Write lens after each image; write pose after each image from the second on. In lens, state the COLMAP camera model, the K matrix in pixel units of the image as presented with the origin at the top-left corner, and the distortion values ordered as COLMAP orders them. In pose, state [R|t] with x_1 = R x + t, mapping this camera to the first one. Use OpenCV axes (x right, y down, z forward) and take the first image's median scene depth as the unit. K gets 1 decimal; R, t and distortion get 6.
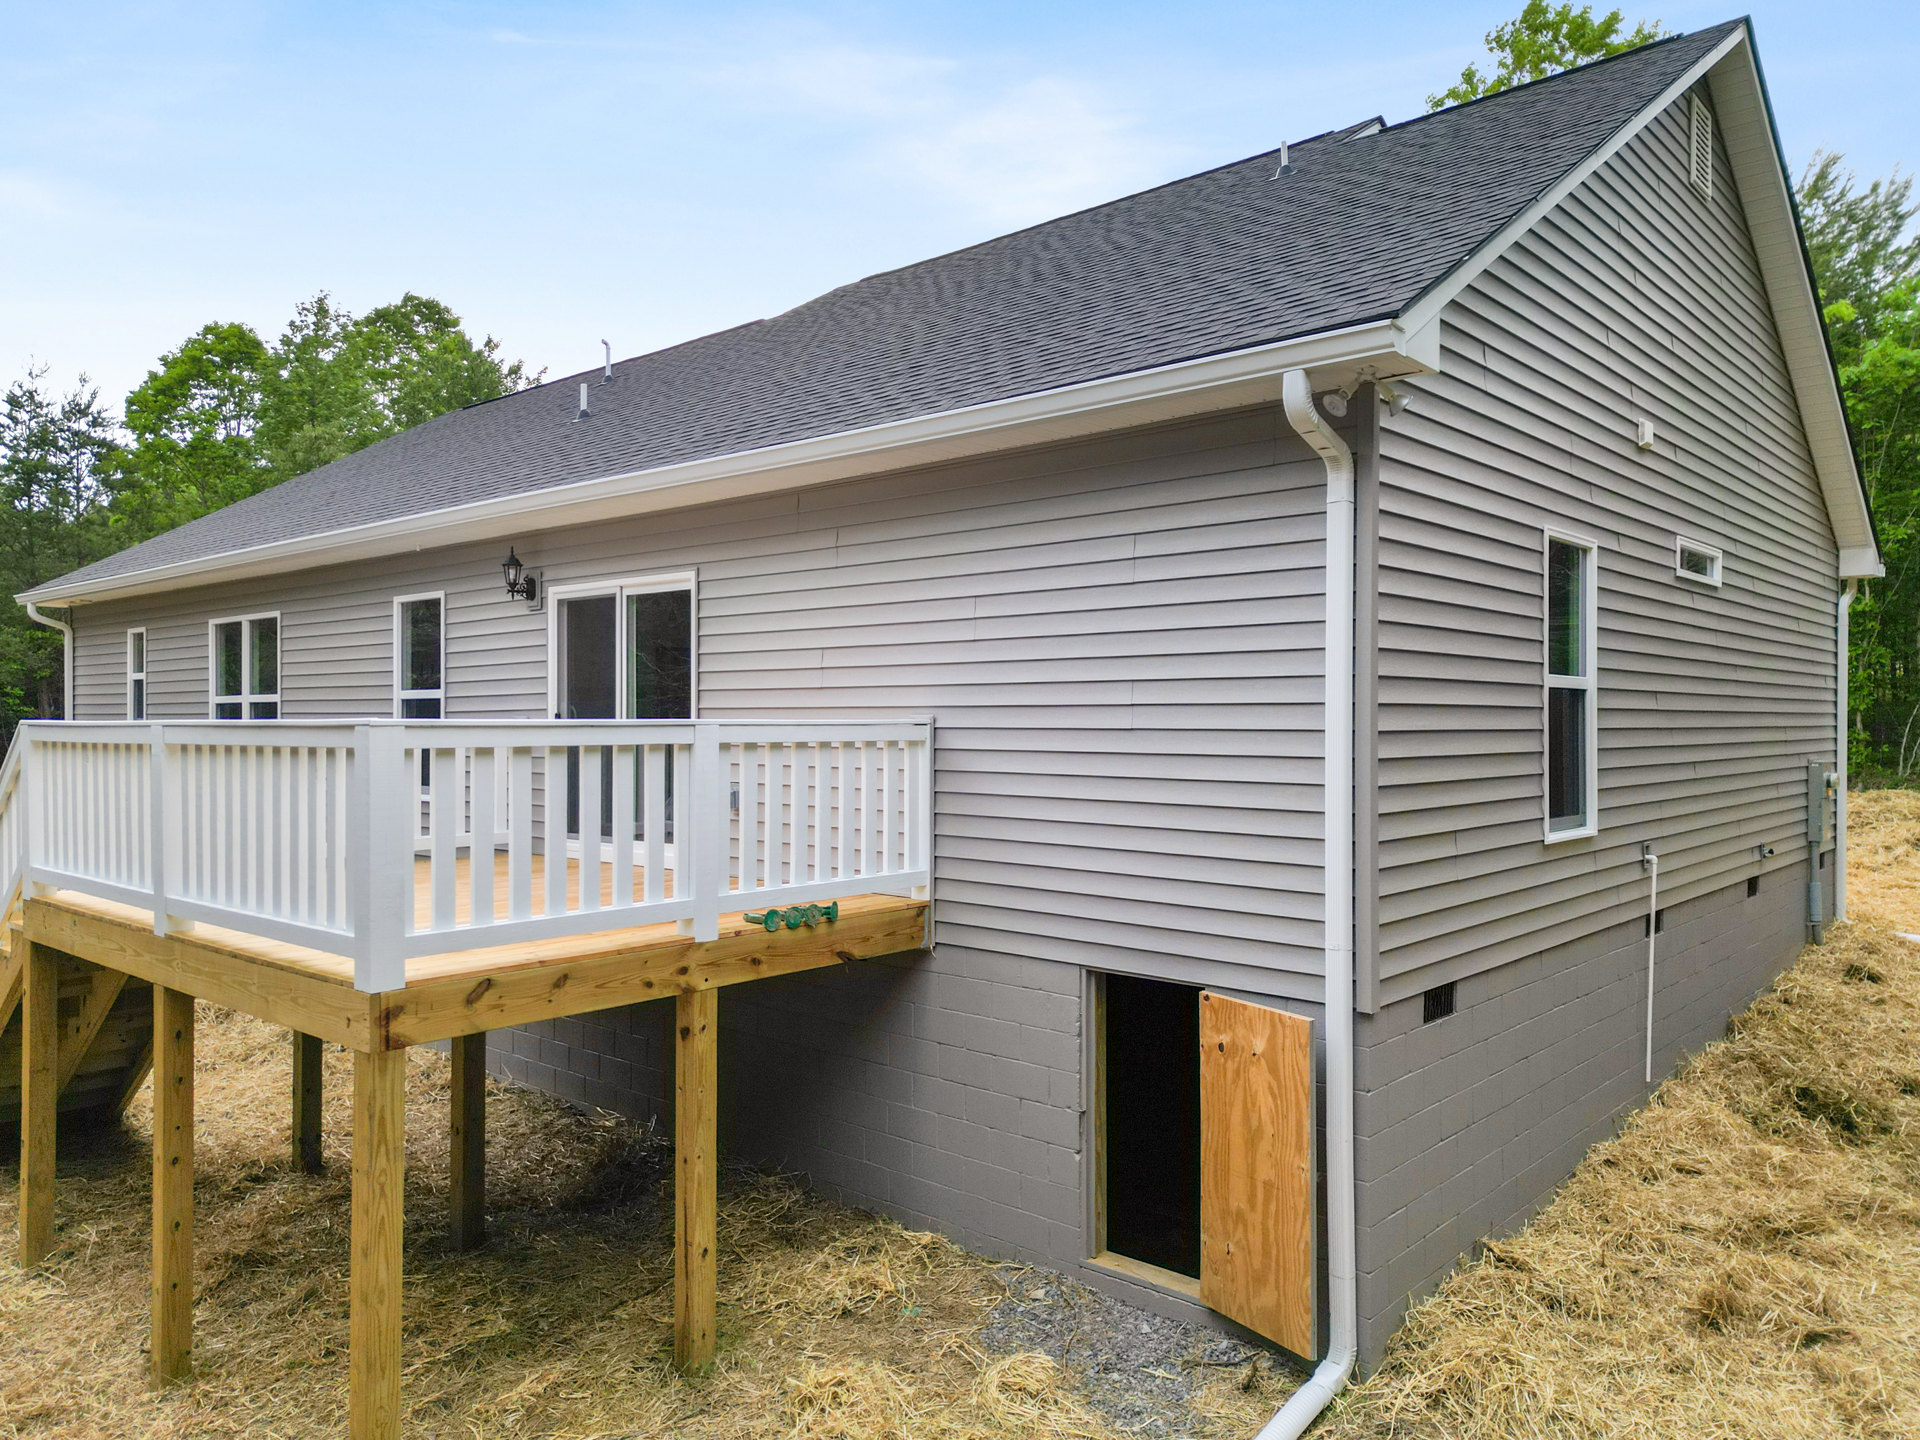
lens RADIAL K [[1364.8, 0, 962.9], [0, 1364.8, 727.9], [0, 0, 1]] dist [0.044422, -0.013896]
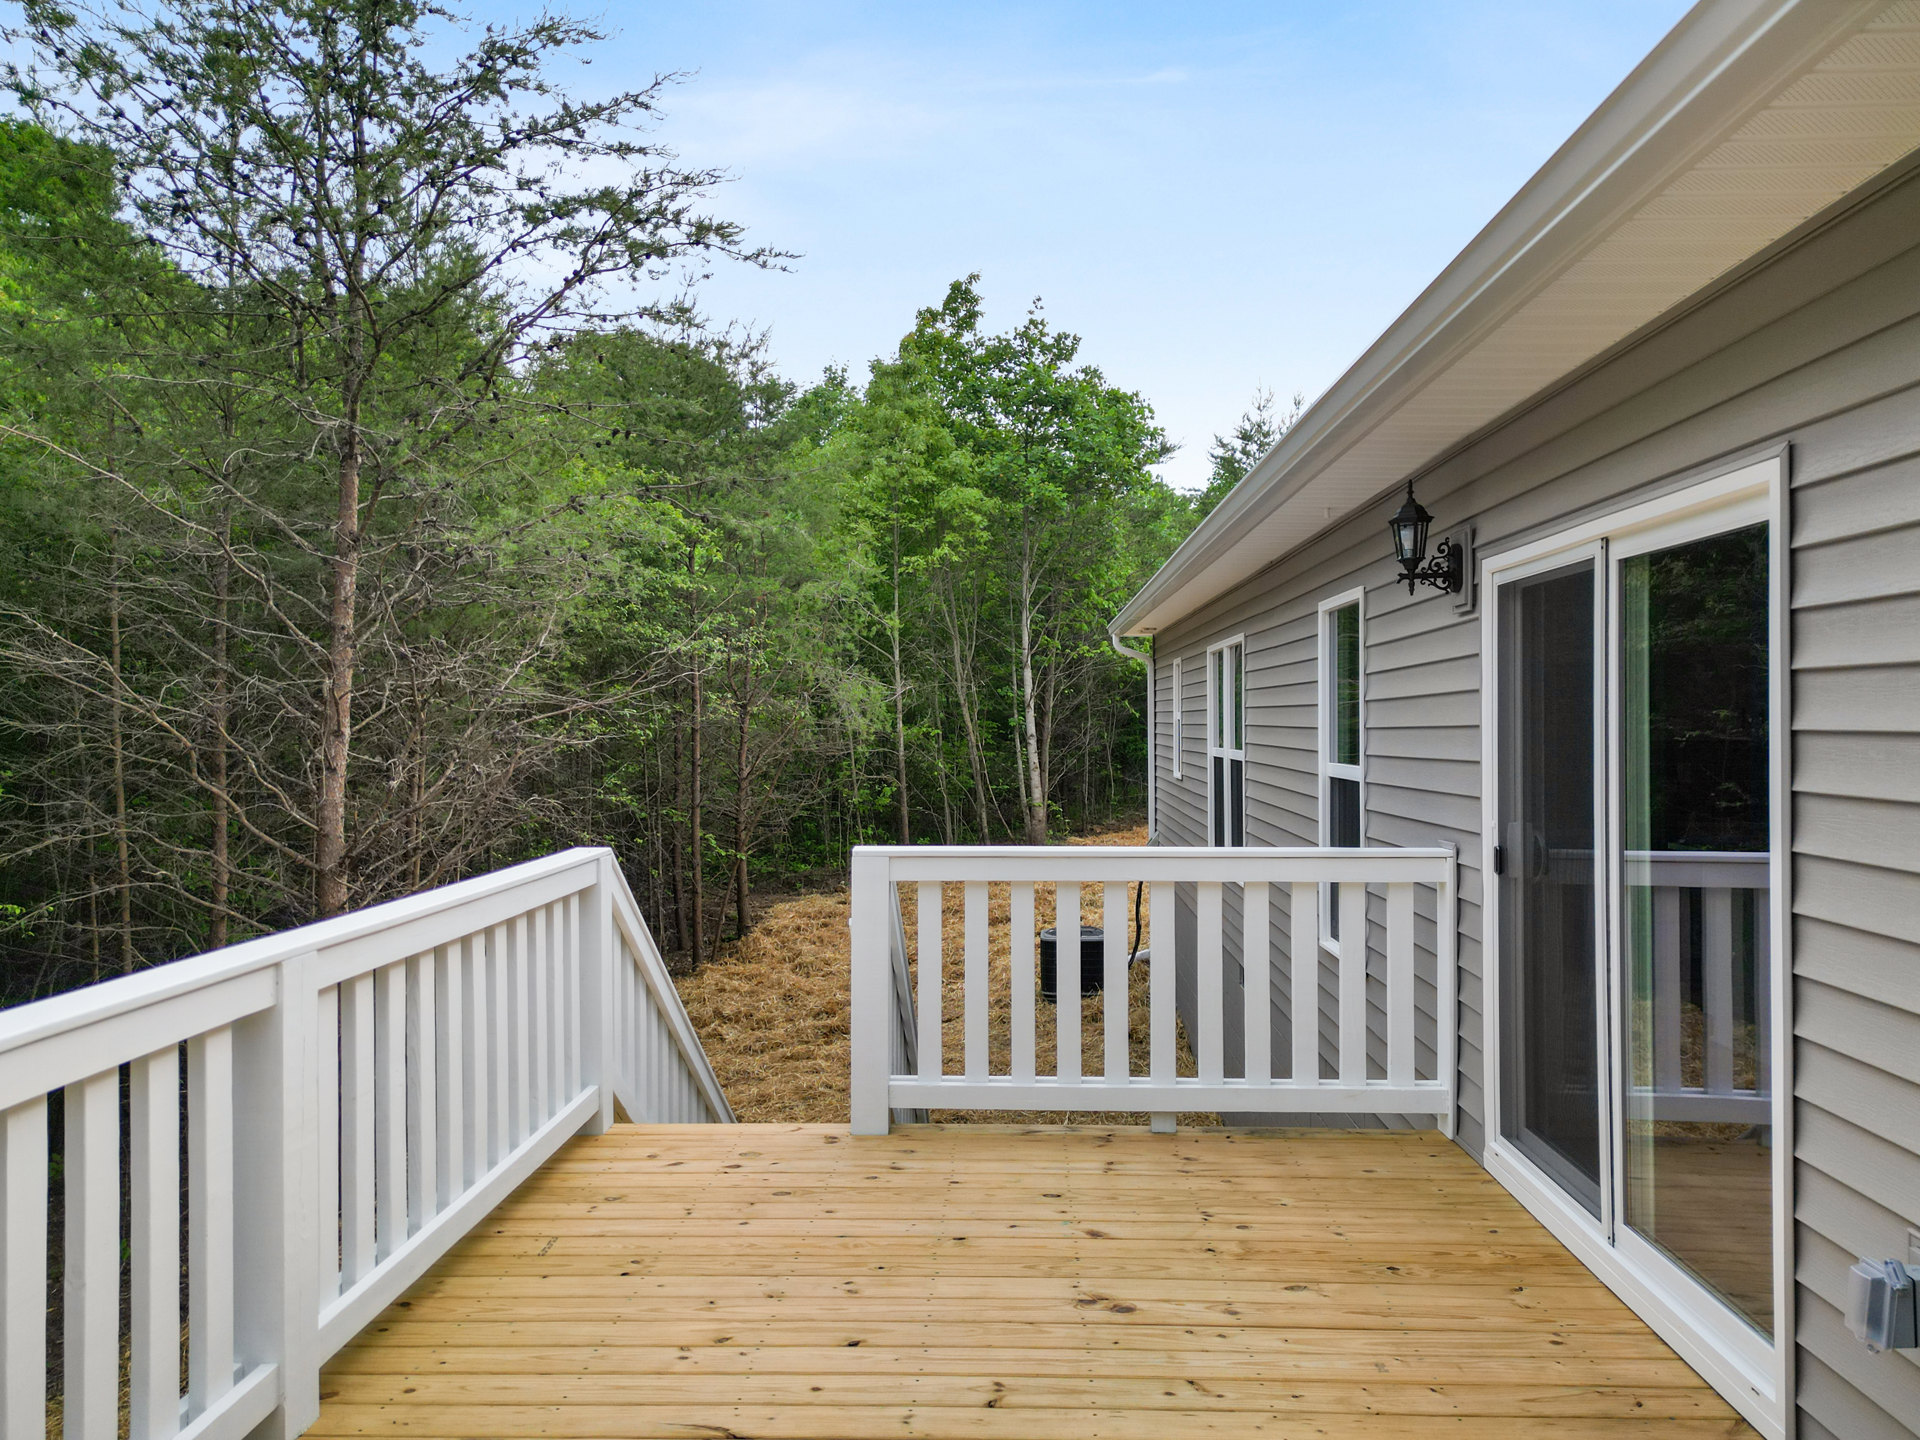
lens RADIAL K [[1364.8, 0, 959.8], [0, 1364.8, 721.3], [0, 0, 1]] dist [0.044422, -0.013896]
pose [[0.640165, -0.009911, -0.768173, -0.068632], [0.010179, 0.999938, -0.004419, -0.050112], [0.768170, -0.004990, 0.640227, 0.582981]]
